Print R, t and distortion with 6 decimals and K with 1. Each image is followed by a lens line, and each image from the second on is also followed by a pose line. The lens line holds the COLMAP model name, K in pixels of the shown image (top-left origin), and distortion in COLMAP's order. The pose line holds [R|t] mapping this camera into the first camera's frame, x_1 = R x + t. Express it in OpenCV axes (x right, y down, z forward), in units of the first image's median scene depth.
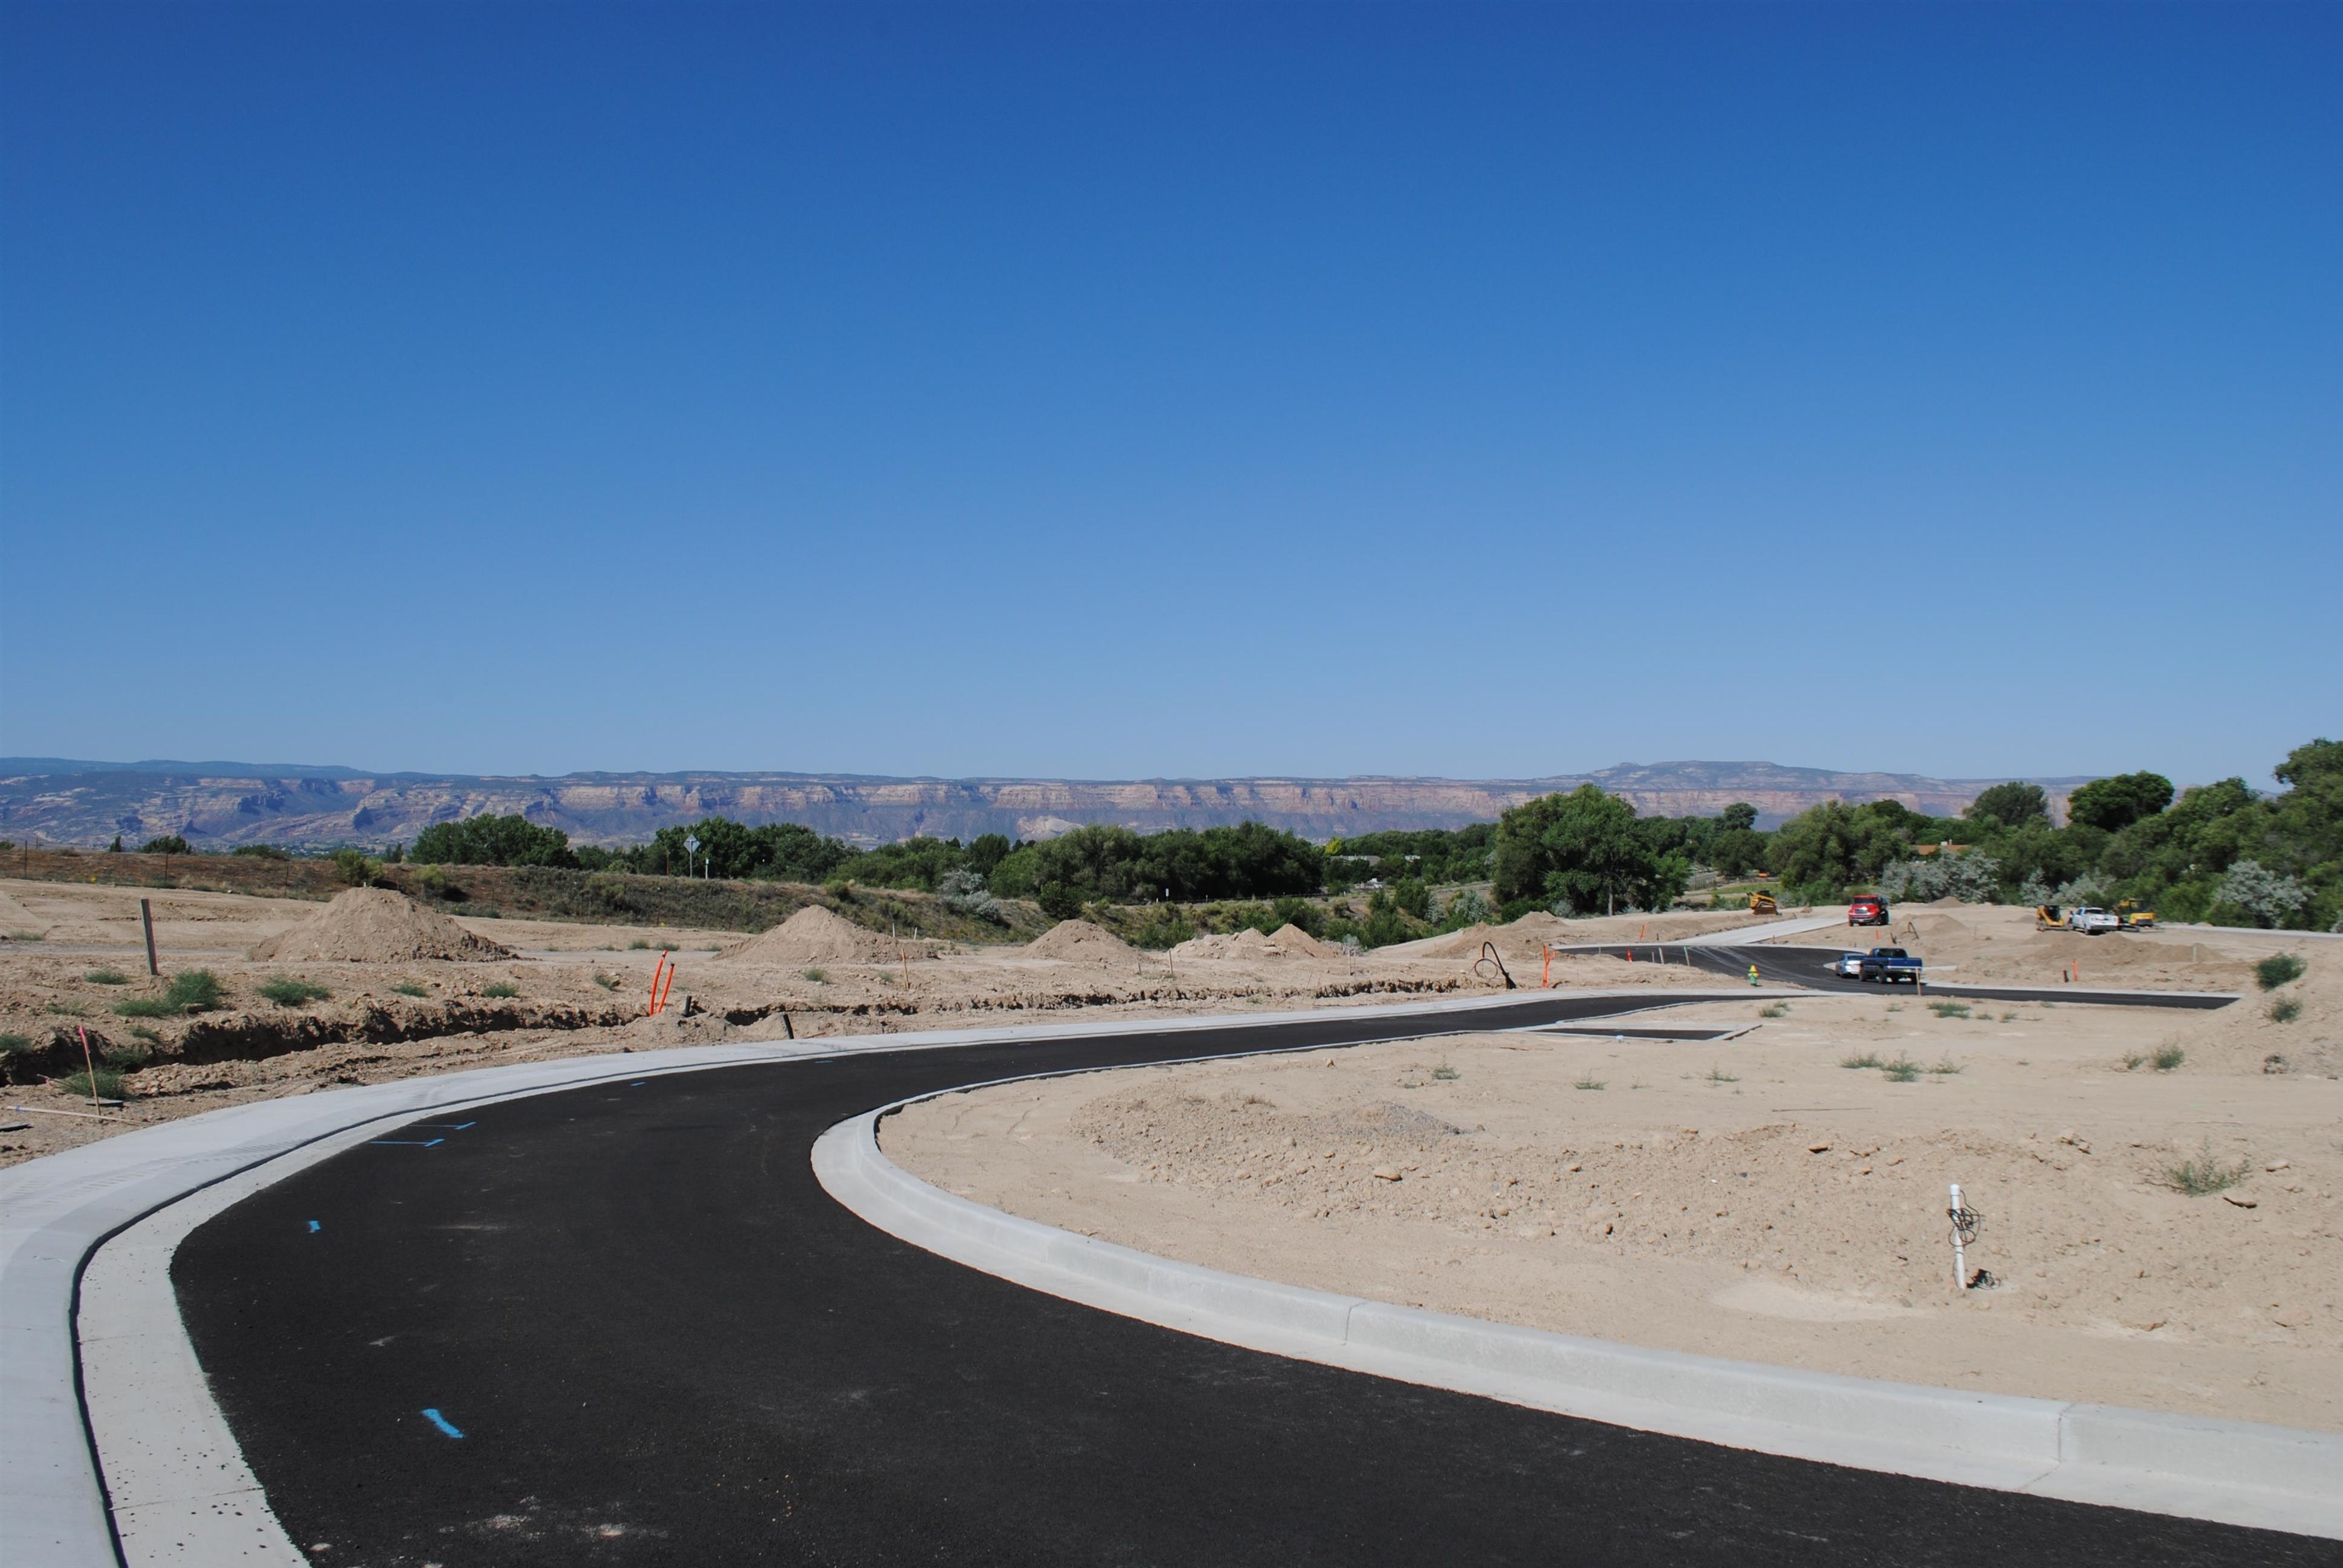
lens RADIAL K [[1870.4, 0, 1171.5], [0, 1870.4, 784.0], [0, 0, 1]] dist [-0.082574, 0.006115]
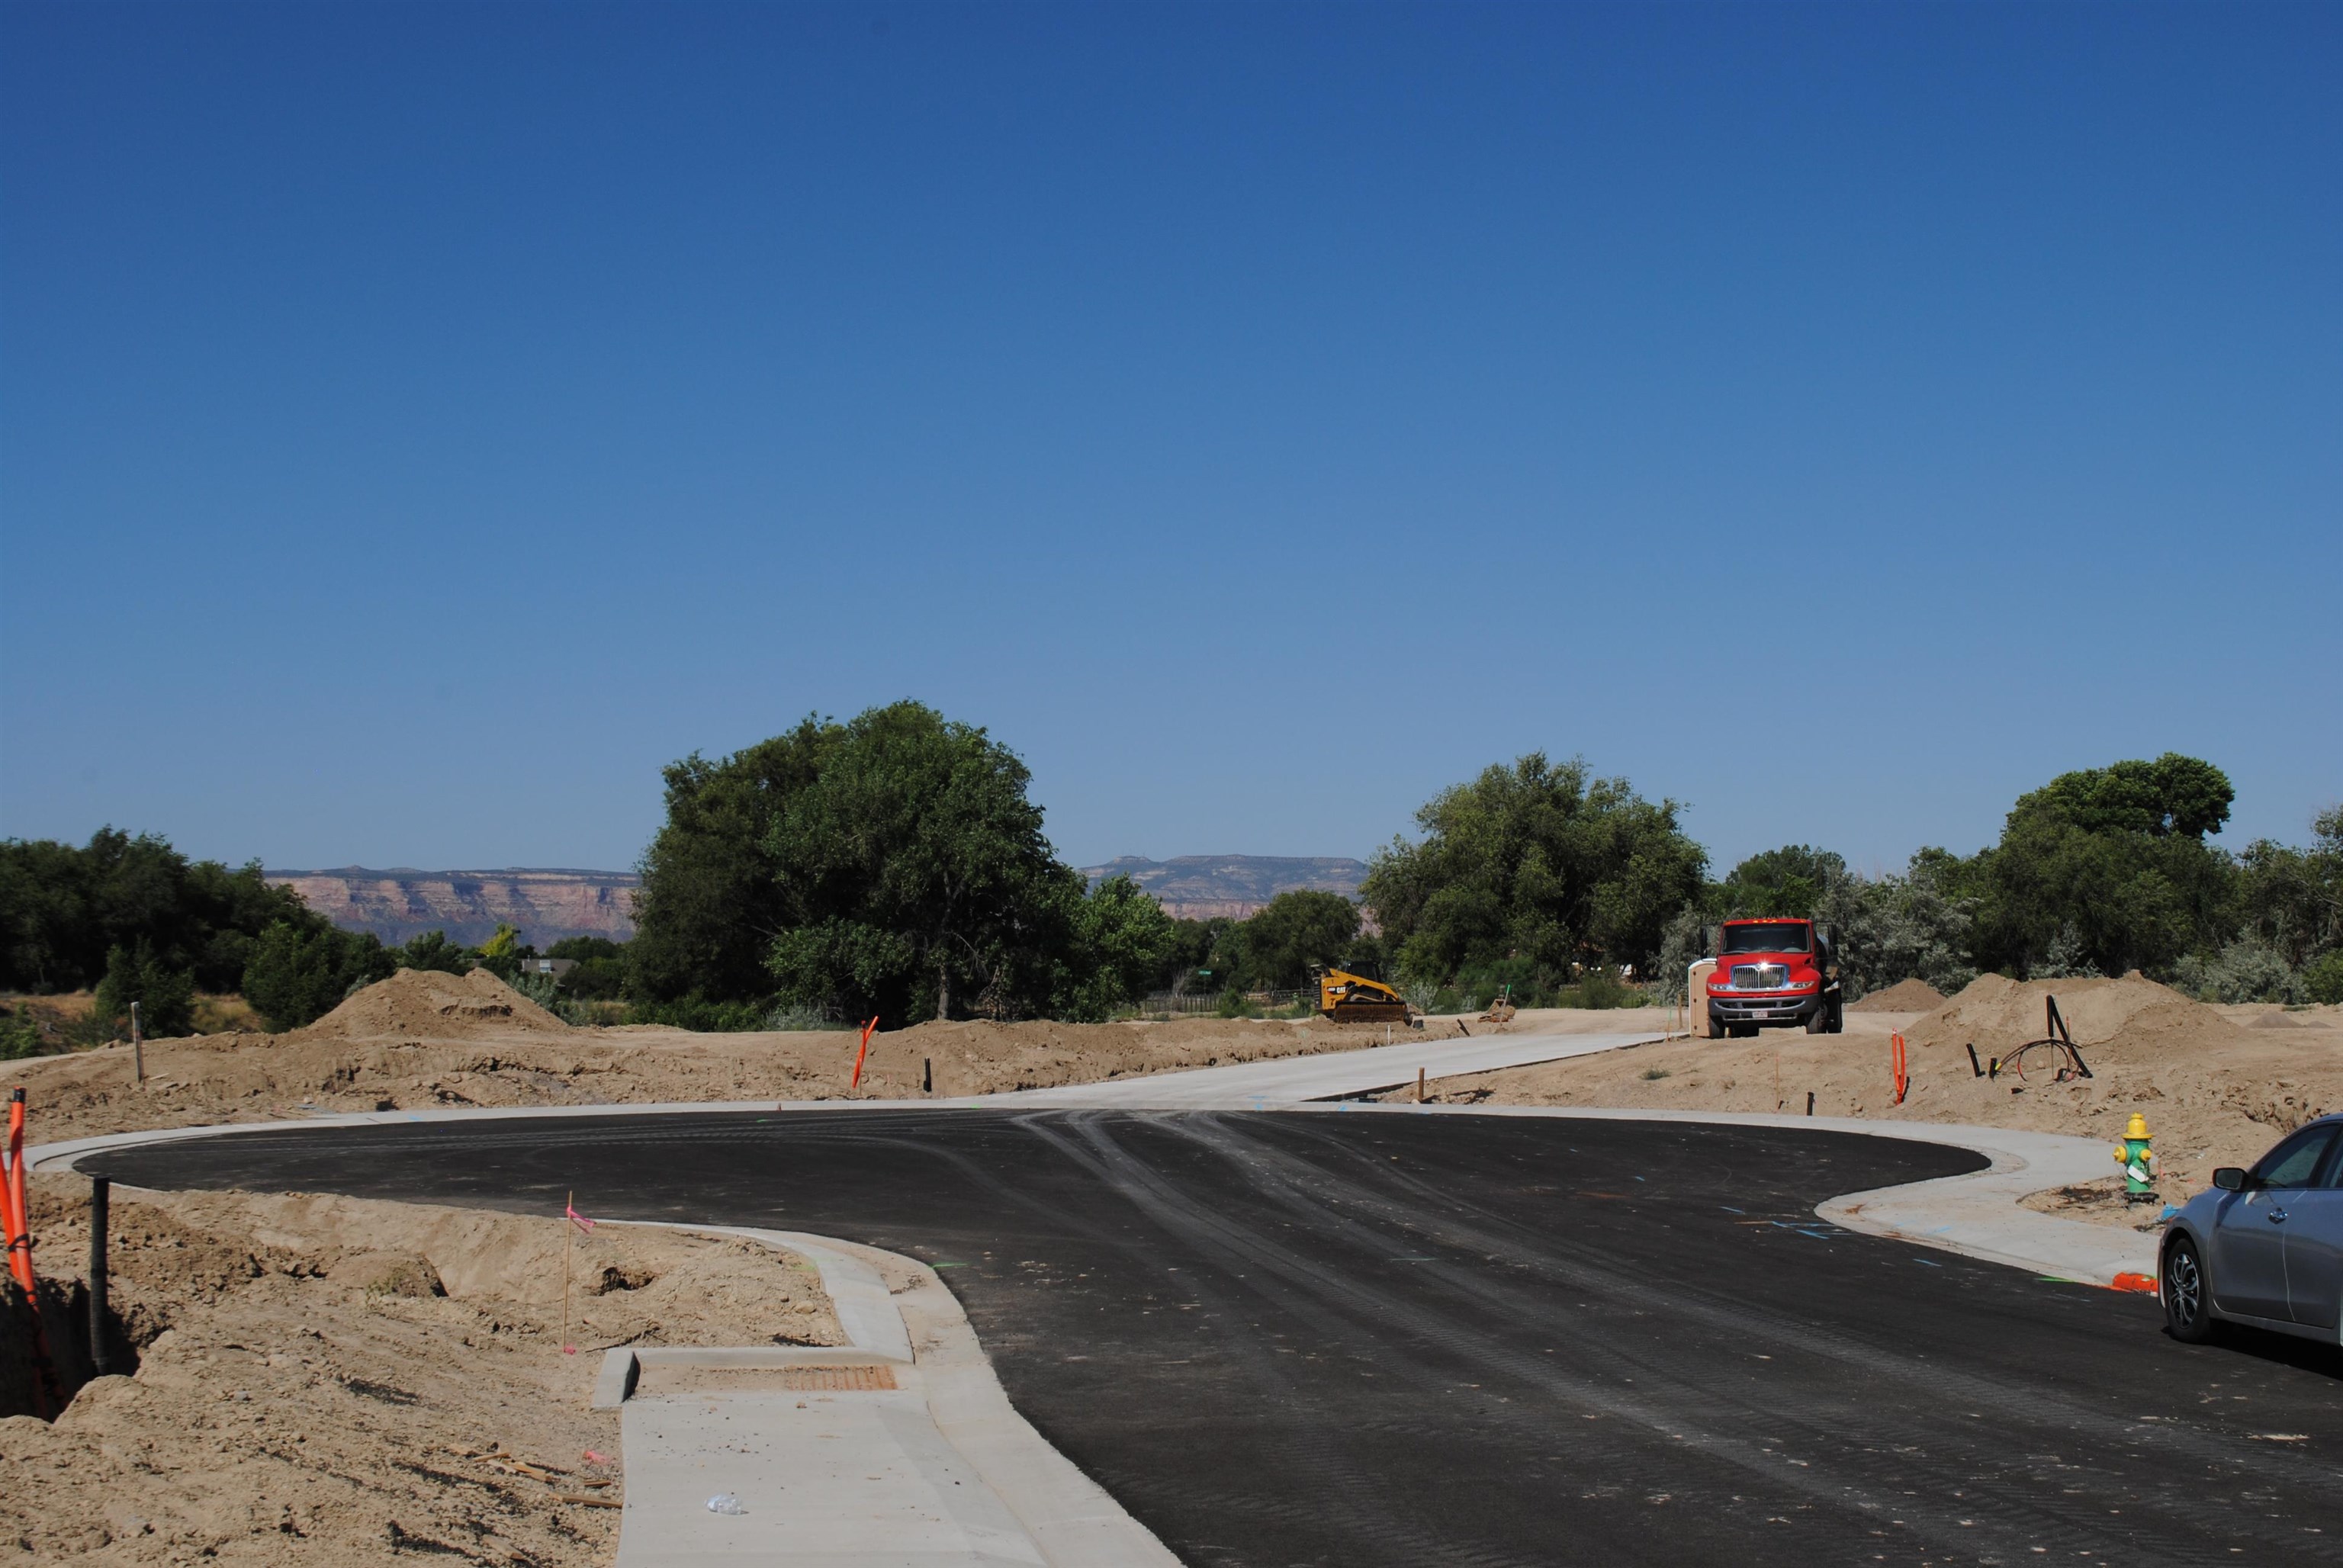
lens RADIAL K [[3054.1, 0, 1175.2], [0, 3054.1, 830.0], [0, 0, 1]] dist [-0.044141, 0.017816]
pose [[0.967715, 0.020530, 0.251208, 0.136320], [-0.015906, 0.999665, -0.020423, 0.041301], [-0.251543, 0.015768, 0.967718, 0.437683]]
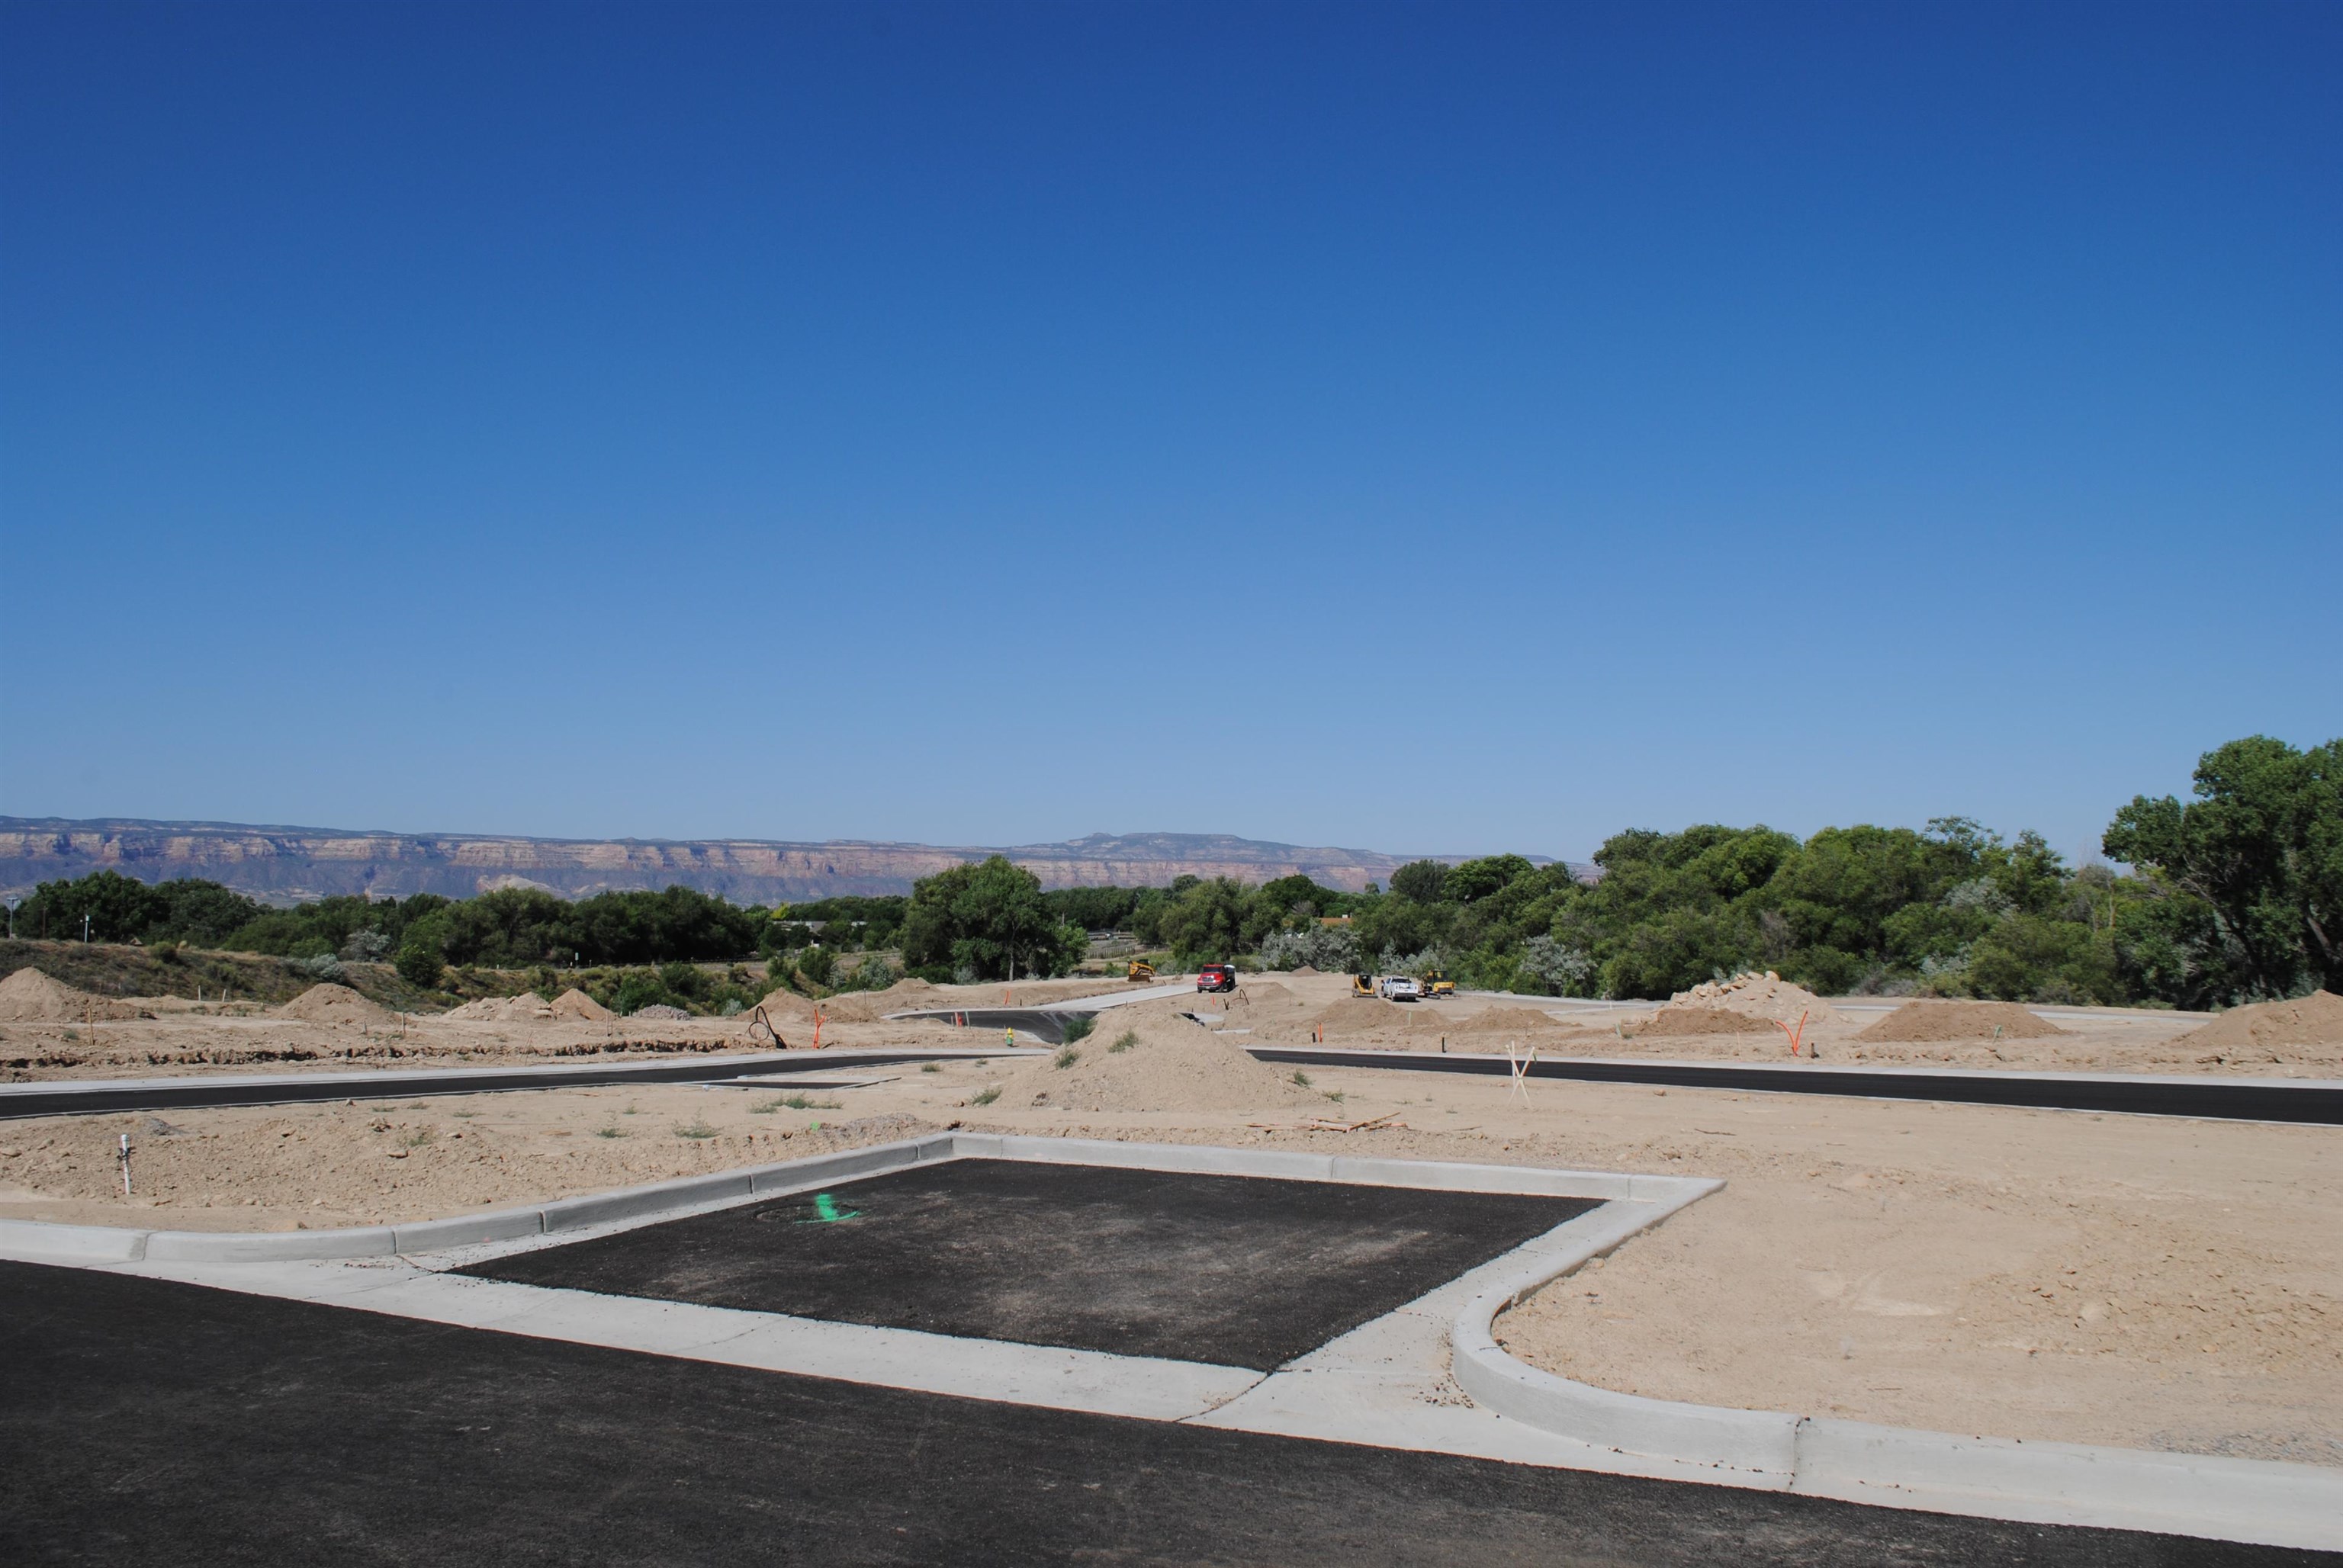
lens RADIAL K [[1858.0, 0, 1167.0], [0, 1858.0, 784.8], [0, 0, 1]] dist [-0.084217, 0.012754]
pose [[0.962024, 0.029110, 0.271408, 0.034090], [-0.019588, 0.999096, -0.037726, -0.002851], [-0.272261, 0.030977, 0.961725, -0.036424]]
